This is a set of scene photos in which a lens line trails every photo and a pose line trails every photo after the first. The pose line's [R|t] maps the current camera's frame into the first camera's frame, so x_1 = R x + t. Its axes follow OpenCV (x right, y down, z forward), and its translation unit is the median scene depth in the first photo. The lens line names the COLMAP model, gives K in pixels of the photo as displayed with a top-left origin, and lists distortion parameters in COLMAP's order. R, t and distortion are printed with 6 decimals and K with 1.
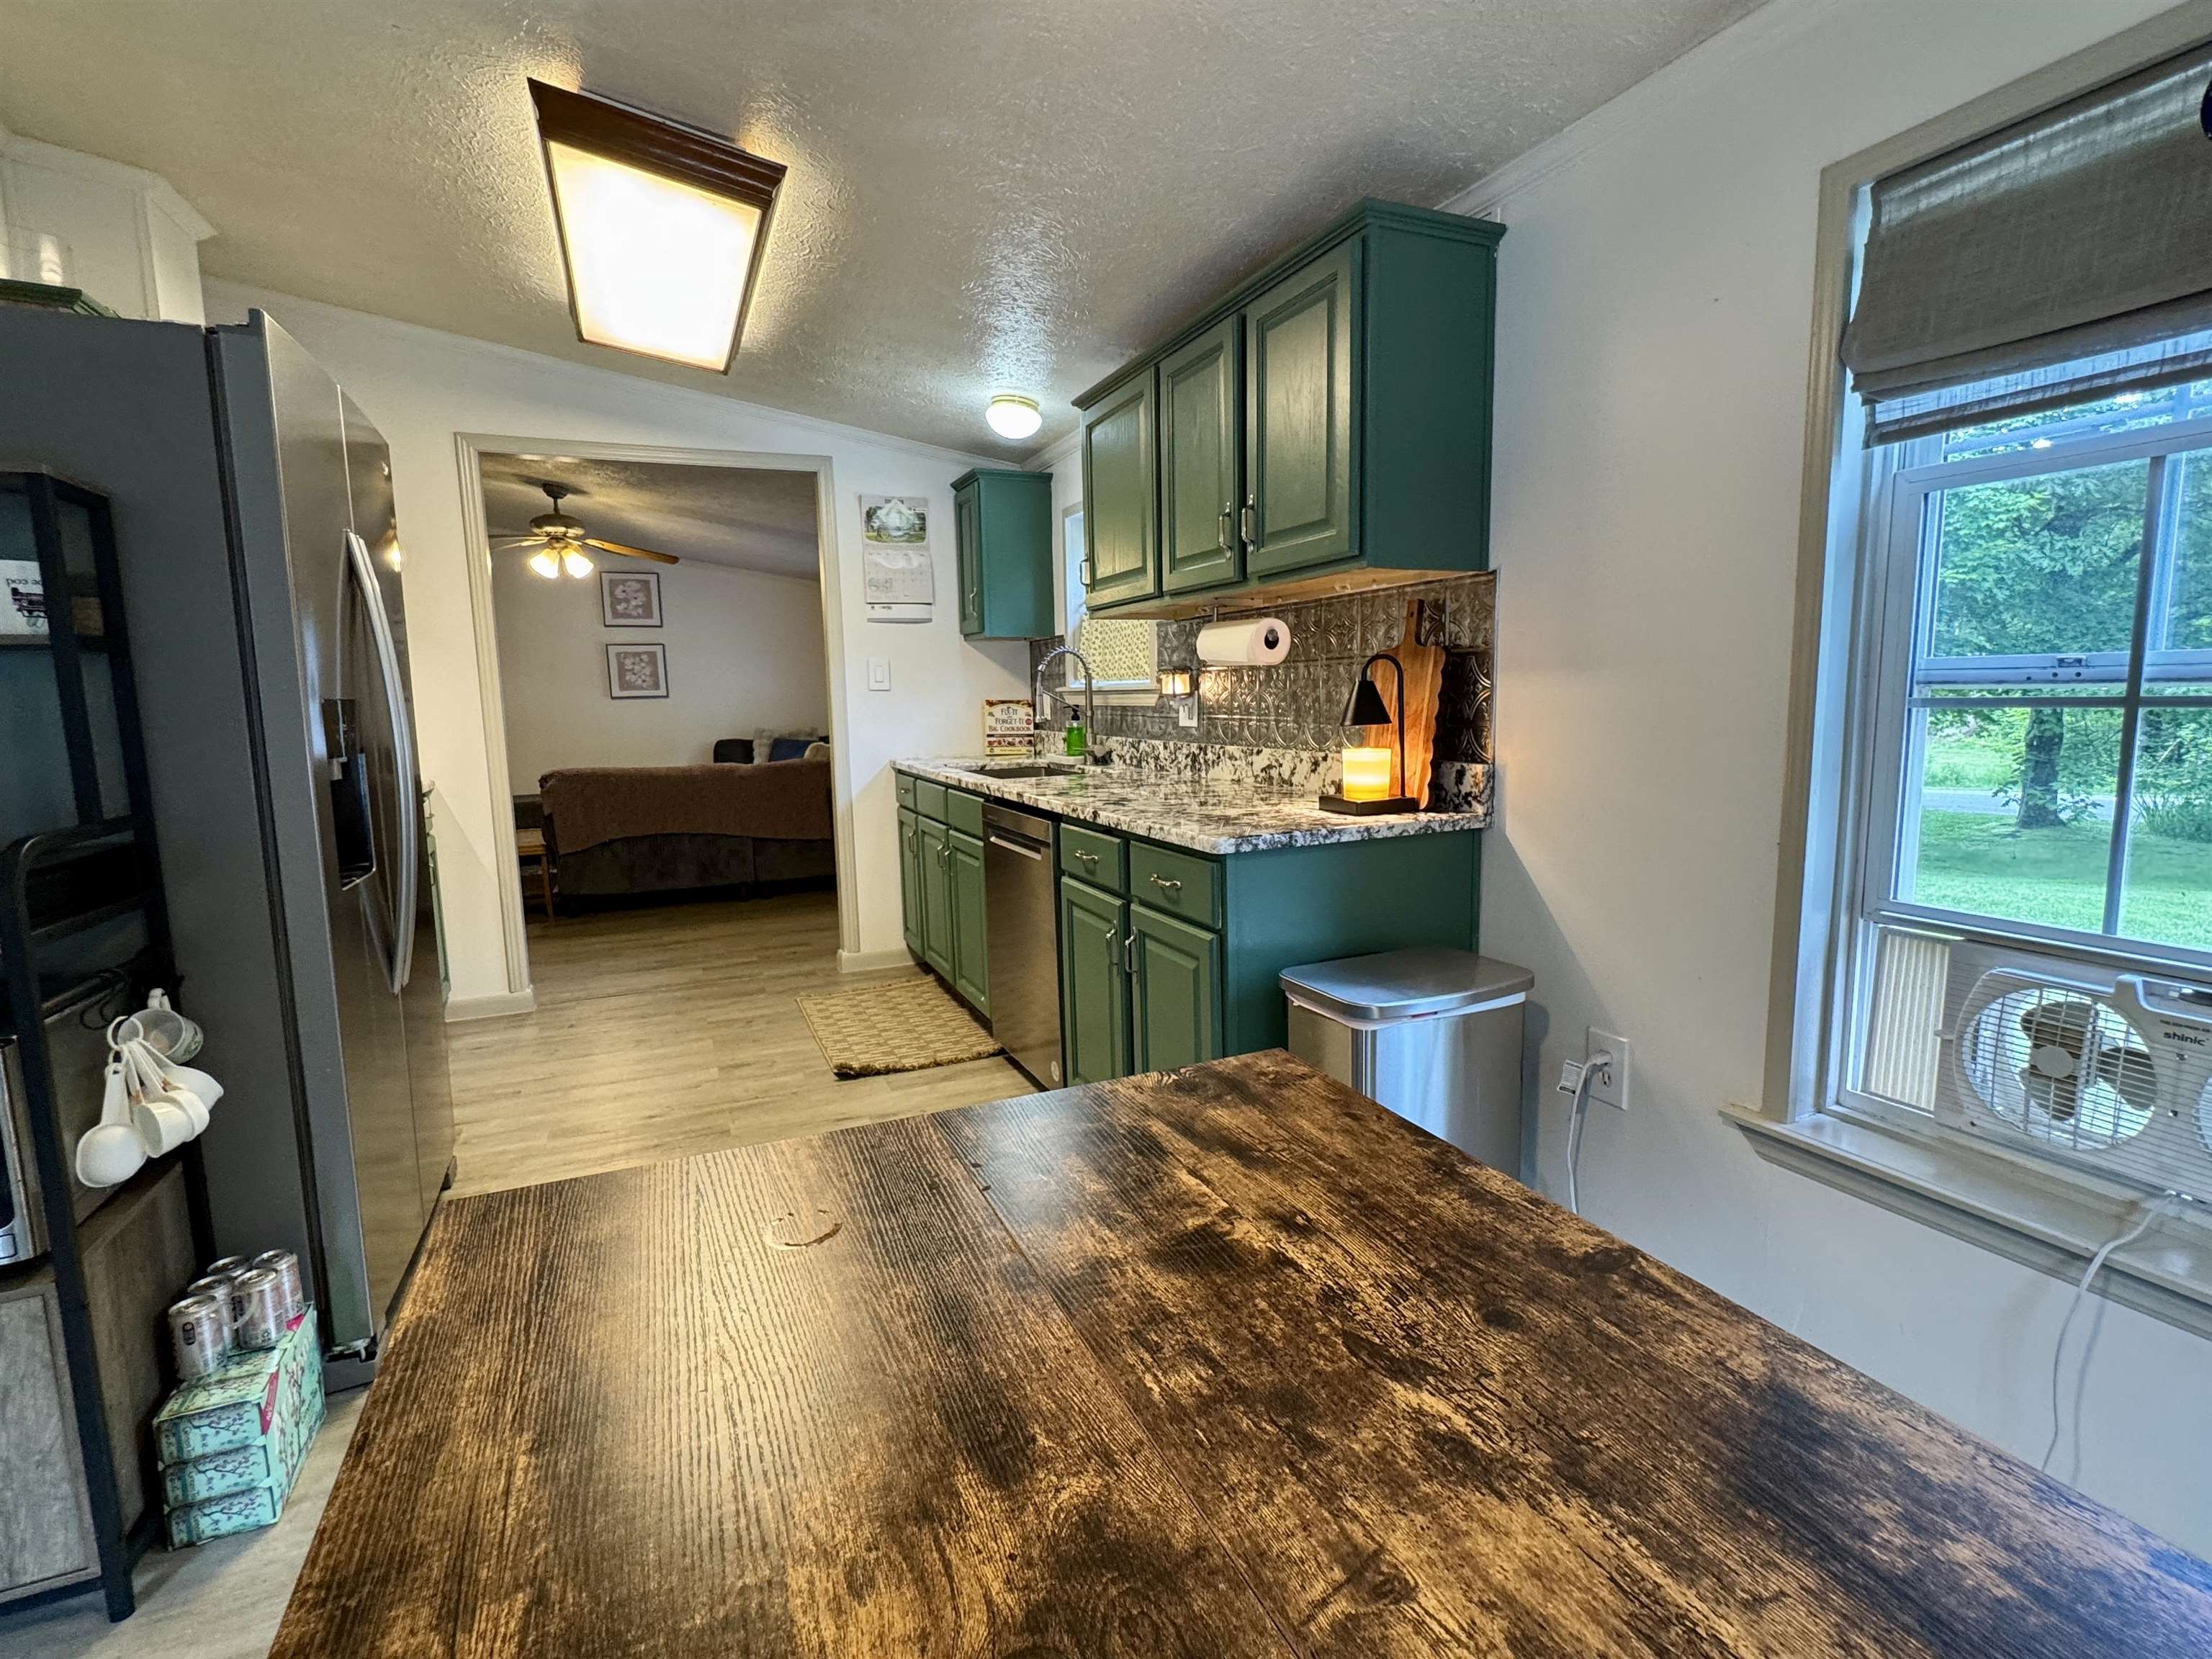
lens RADIAL K [[1024.4, 0, 1123.2], [0, 1024.4, 830.2], [0, 0, 1]] dist [-0.002266, -0.000726]
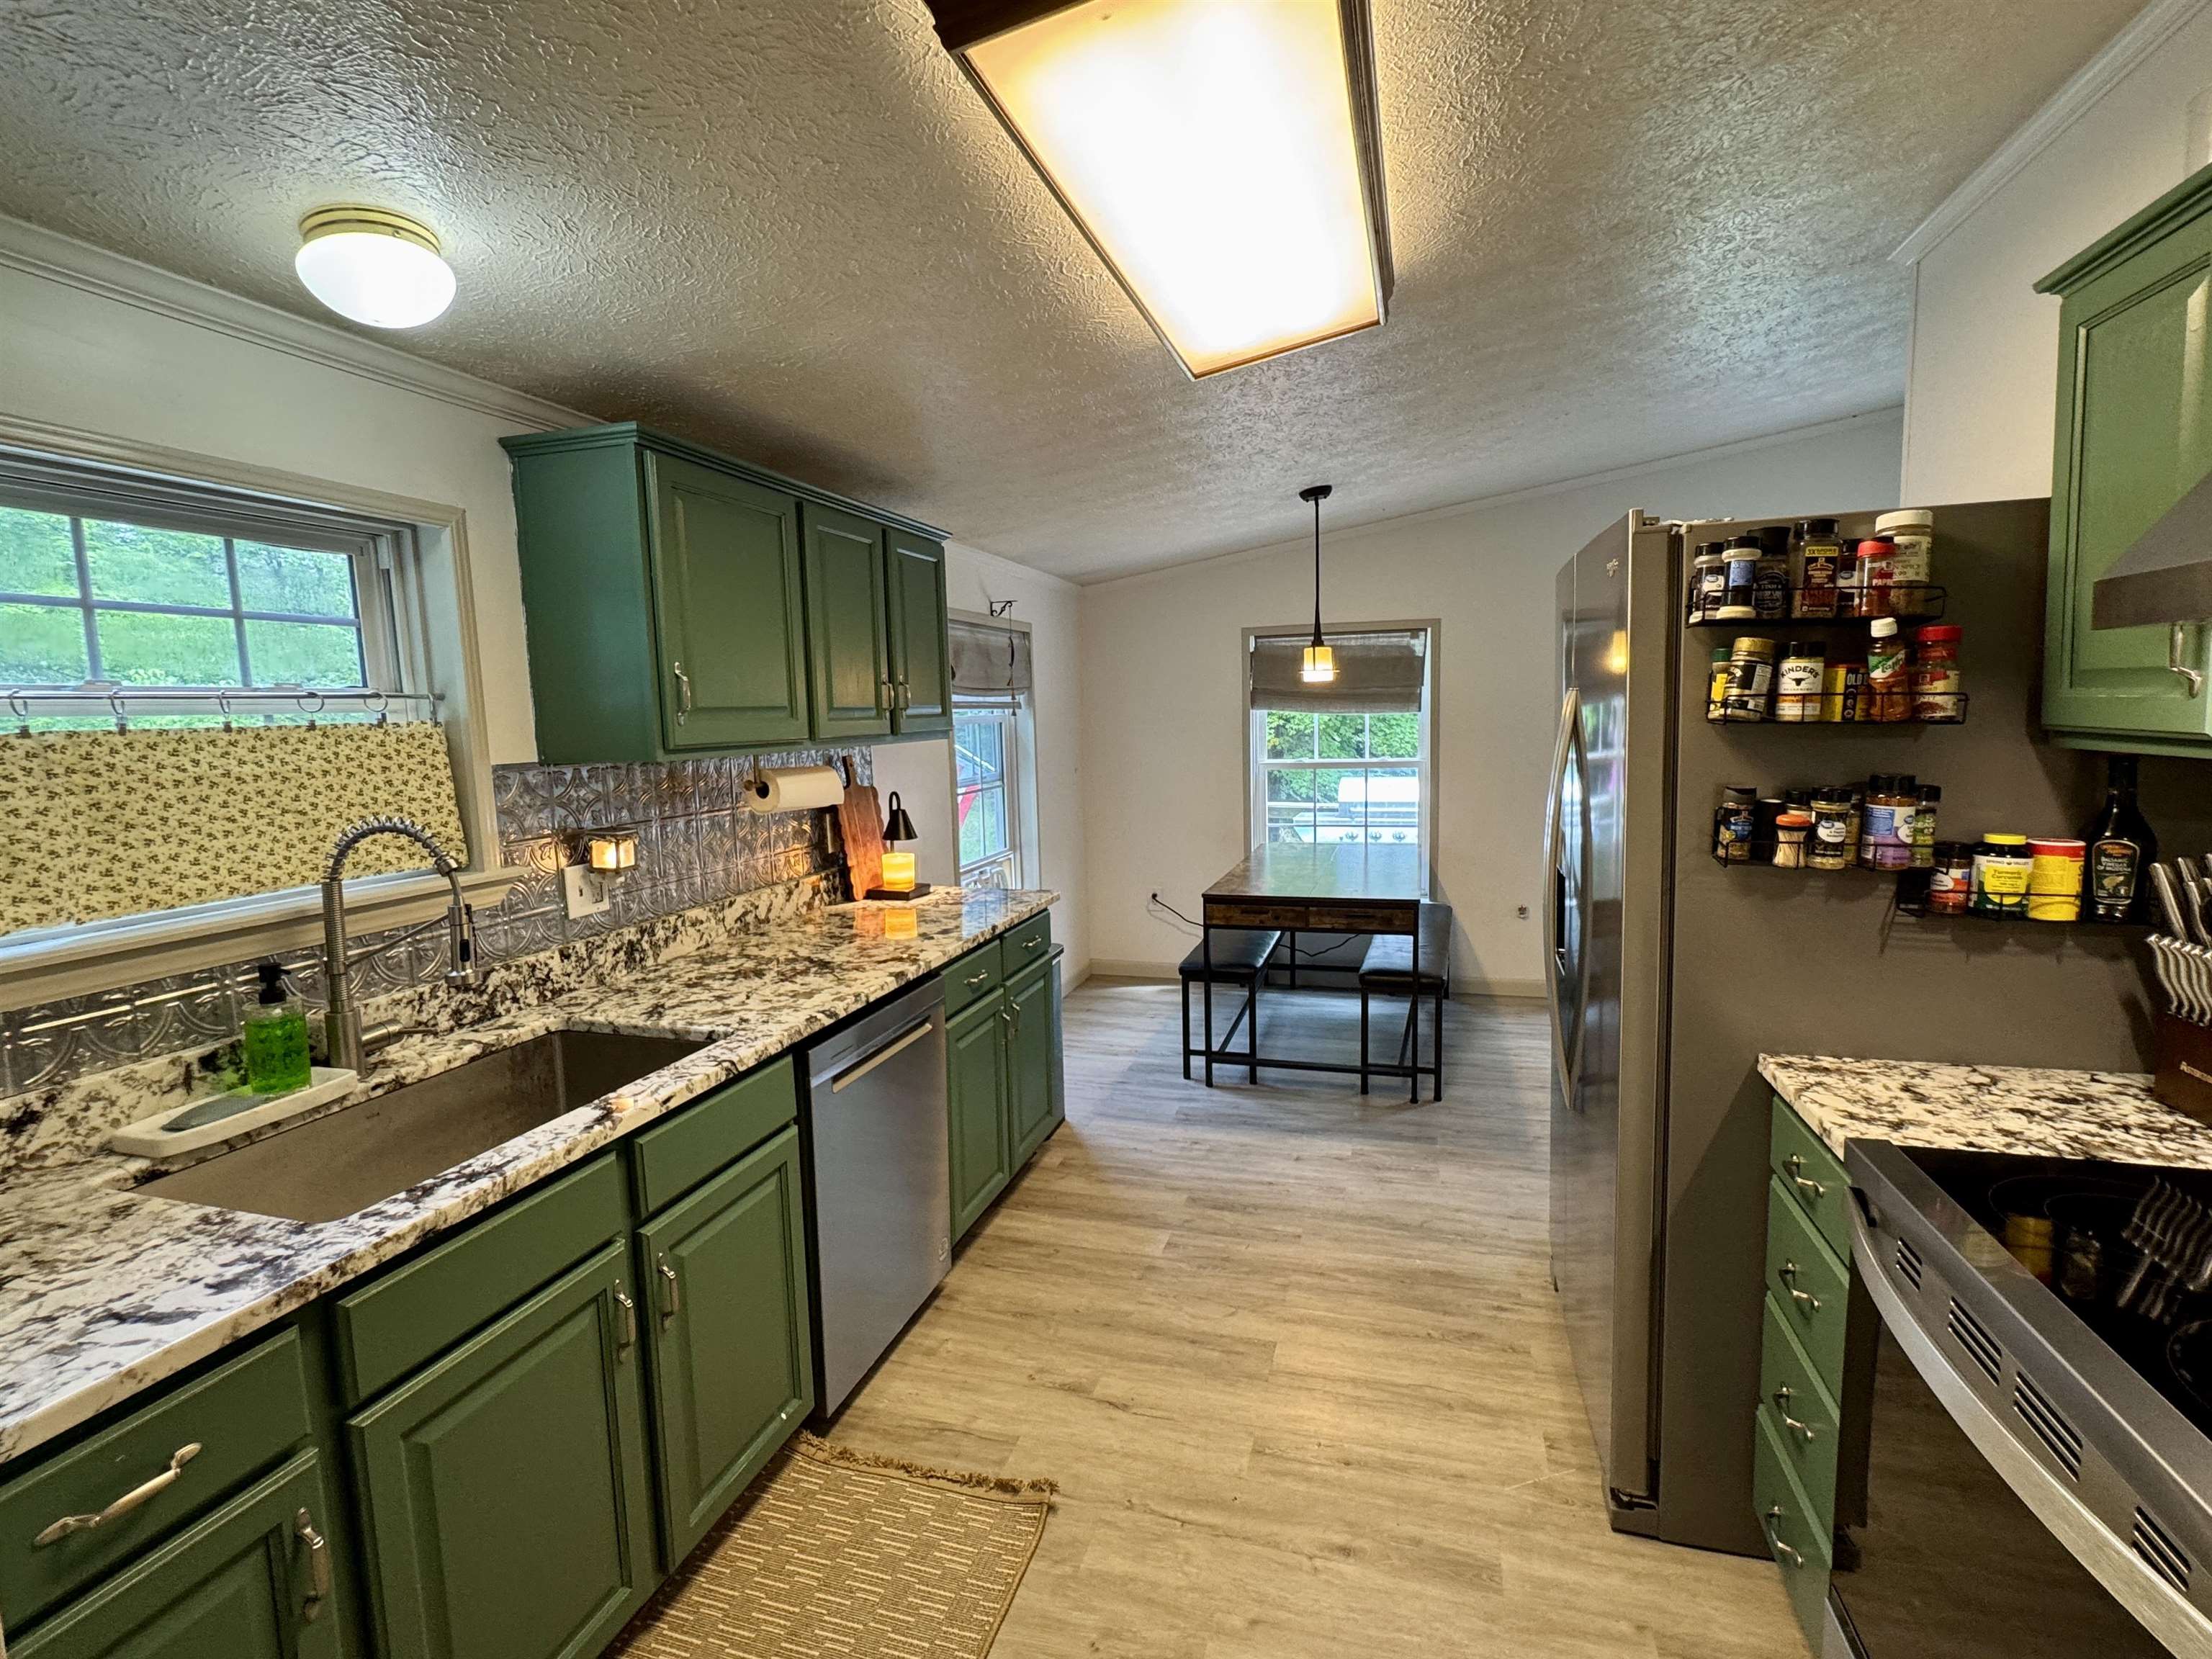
lens RADIAL K [[1024.4, 0, 1104.3], [0, 1024.4, 837.1], [0, 0, 1]] dist [-0.002266, -0.000726]
pose [[-0.740894, -0.039611, 0.670453, -0.842366], [0.131973, 0.970211, 0.203159, -0.315998], [-0.658528, 0.239001, -0.713596, 1.605841]]
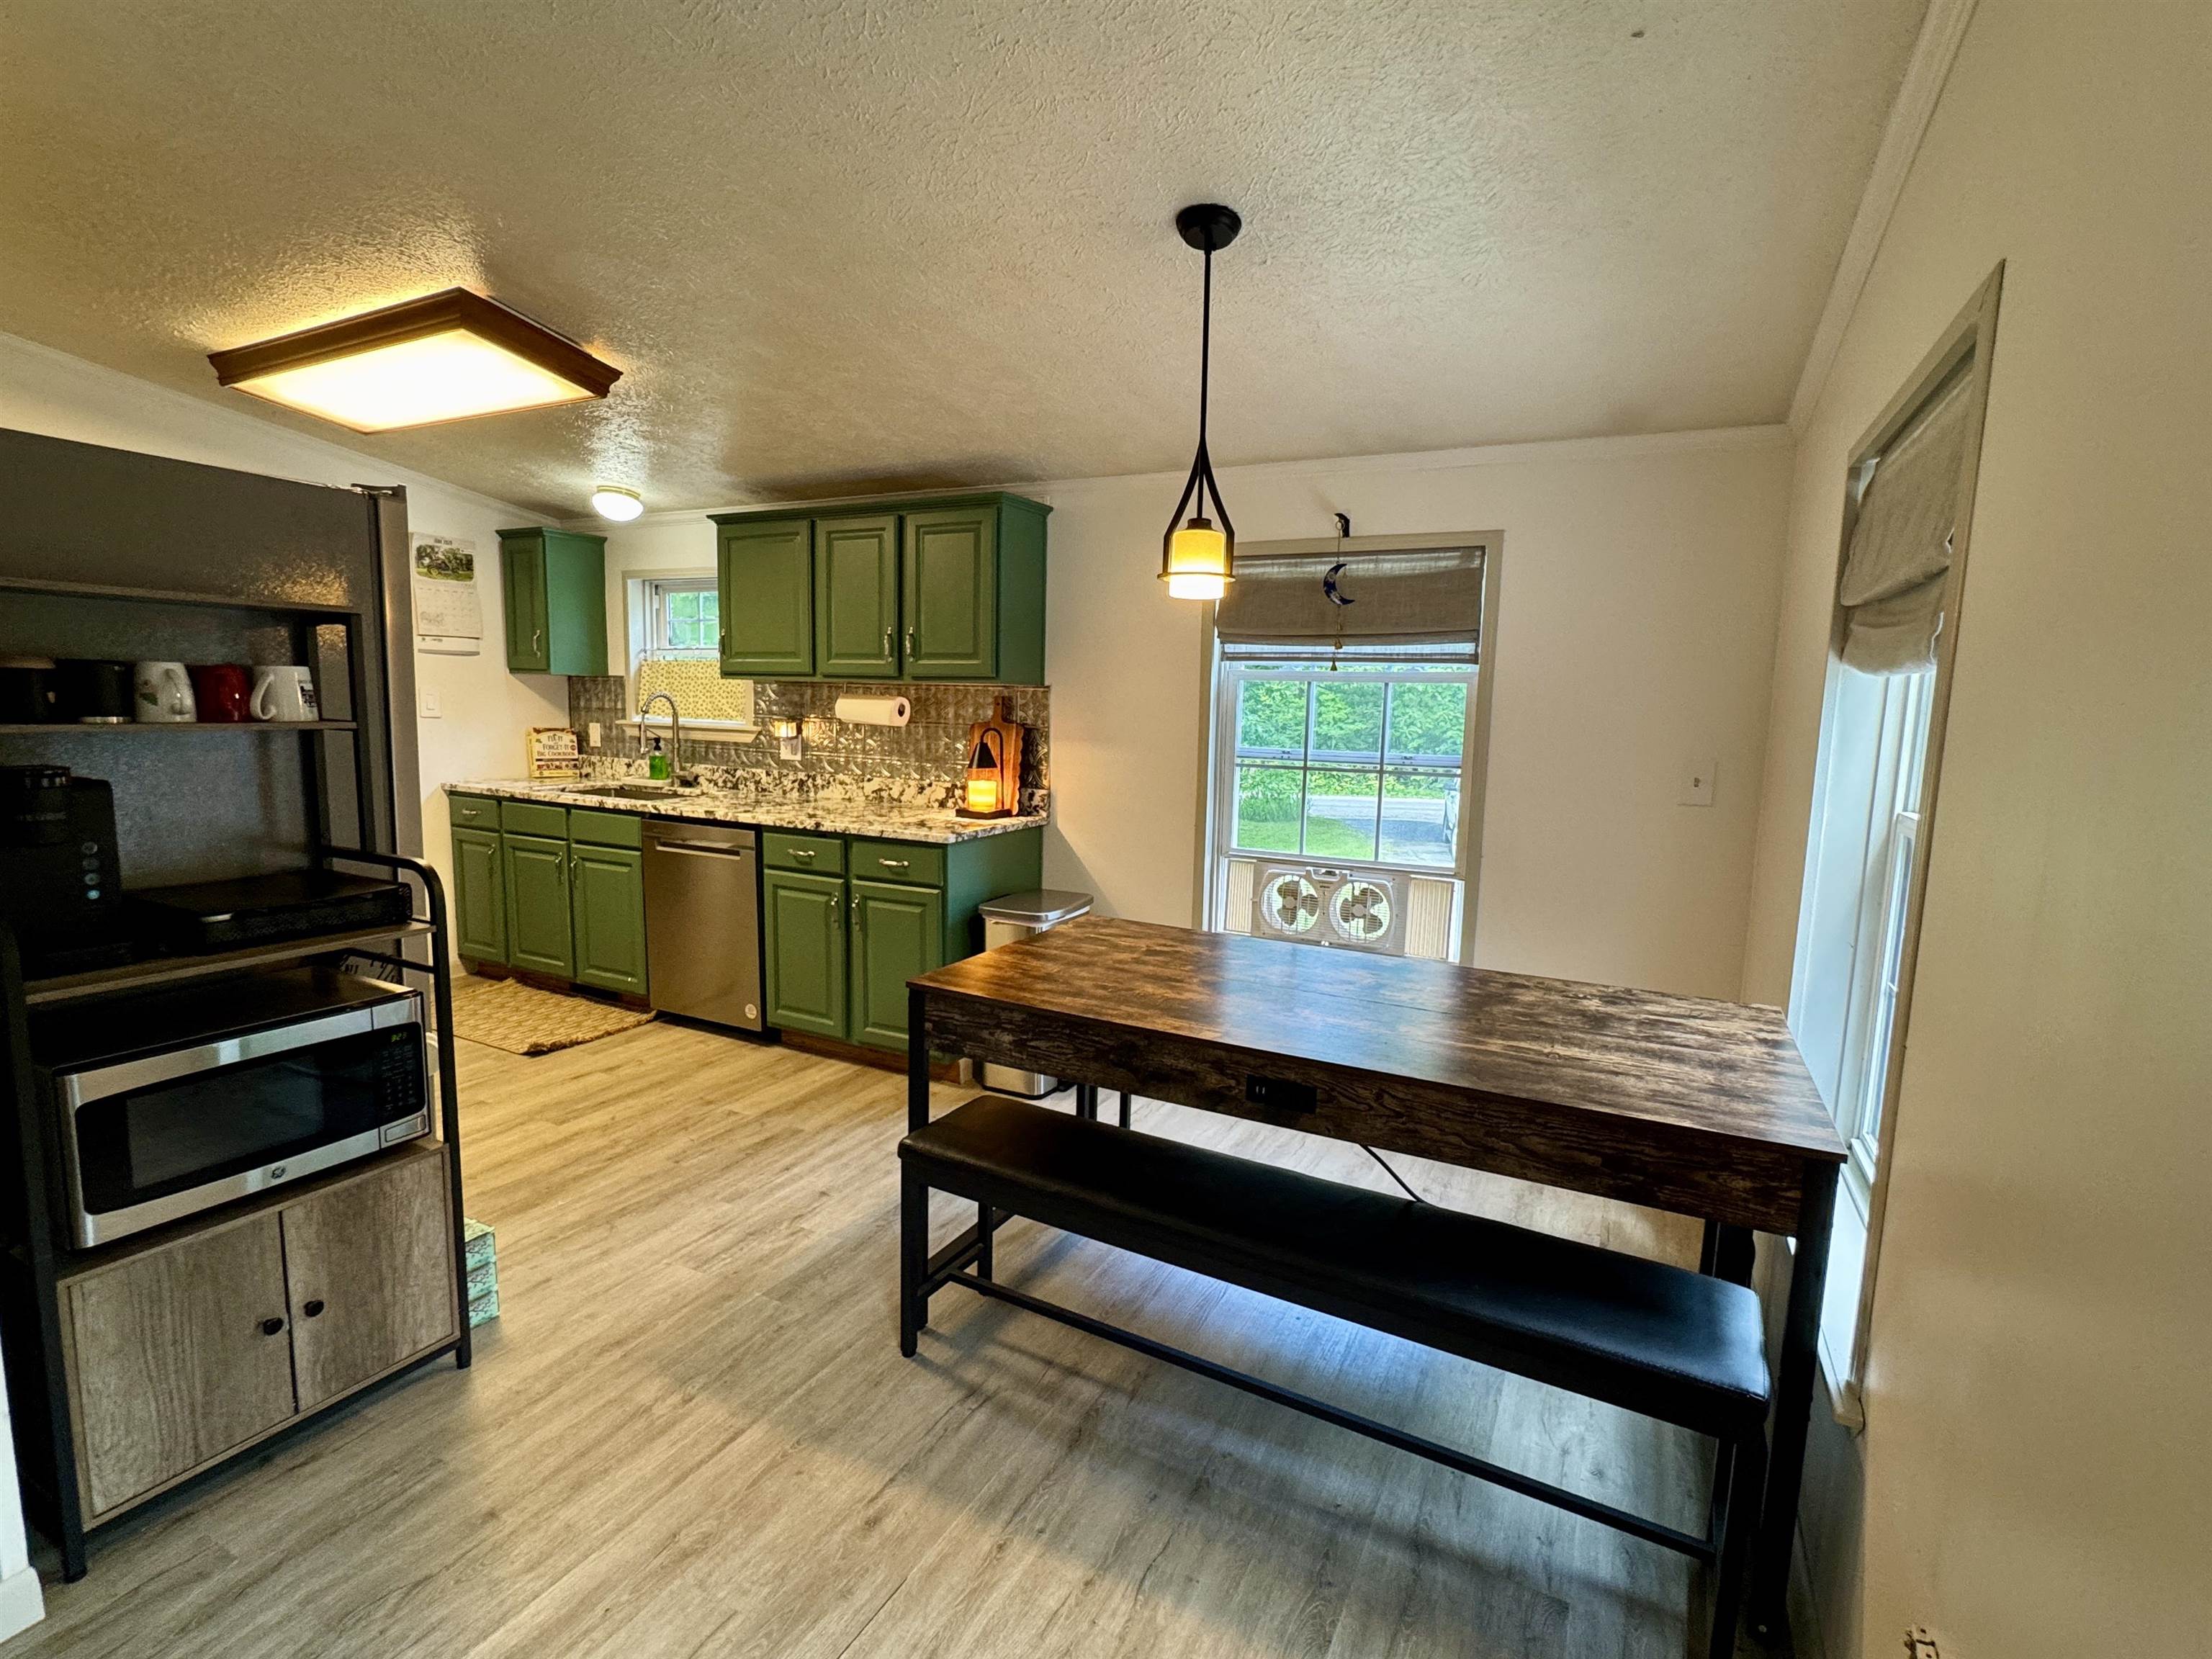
lens RADIAL K [[1024.4, 0, 1098.2], [0, 1024.4, 823.4], [0, 0, 1]] dist [-0.002266, -0.000726]
pose [[0.783746, -0.034053, 0.620147, -0.598313], [0.040576, 0.999170, 0.003586, -0.005519], [-0.619755, 0.022352, 0.784477, -0.419516]]
